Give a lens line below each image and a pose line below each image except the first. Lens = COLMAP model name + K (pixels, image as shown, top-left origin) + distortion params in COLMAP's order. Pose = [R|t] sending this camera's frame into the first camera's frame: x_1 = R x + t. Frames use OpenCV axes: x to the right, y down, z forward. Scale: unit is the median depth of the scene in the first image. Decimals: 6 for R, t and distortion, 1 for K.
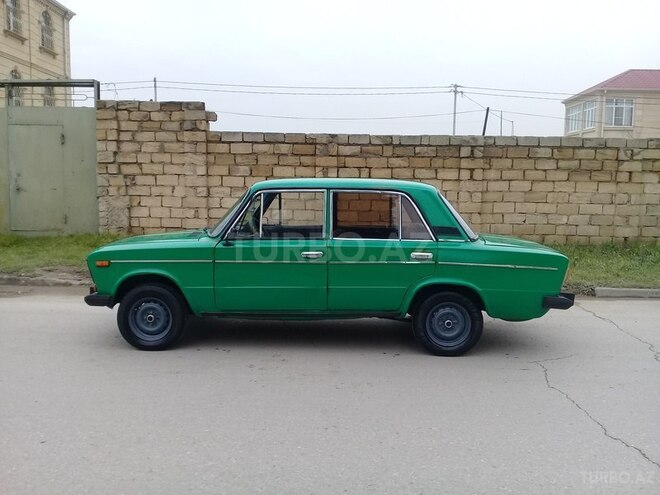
lens RADIAL K [[613.3, 0, 325.4], [0, 613.3, 250.4], [0, 0, 1]] dist [0.082185, -0.184172]
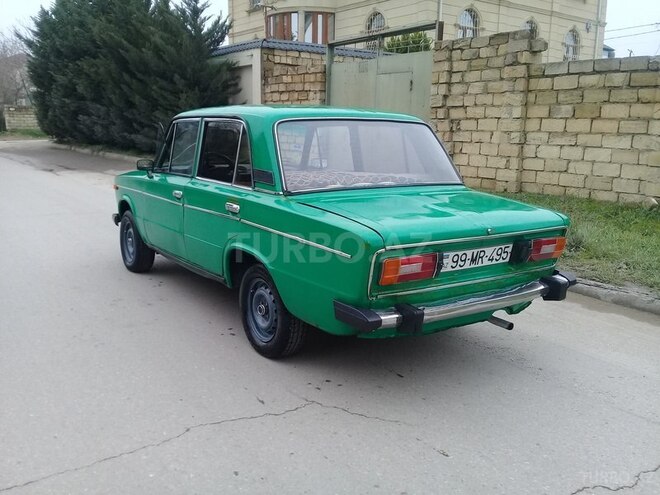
lens RADIAL K [[613.3, 0, 325.4], [0, 613.3, 250.4], [0, 0, 1]] dist [0.082185, -0.184172]
pose [[0.577993, 0.155226, -0.801142, 0.354069], [-0.100451, 0.987809, 0.118922, -0.016890], [0.809835, 0.011739, 0.586540, 0.289241]]
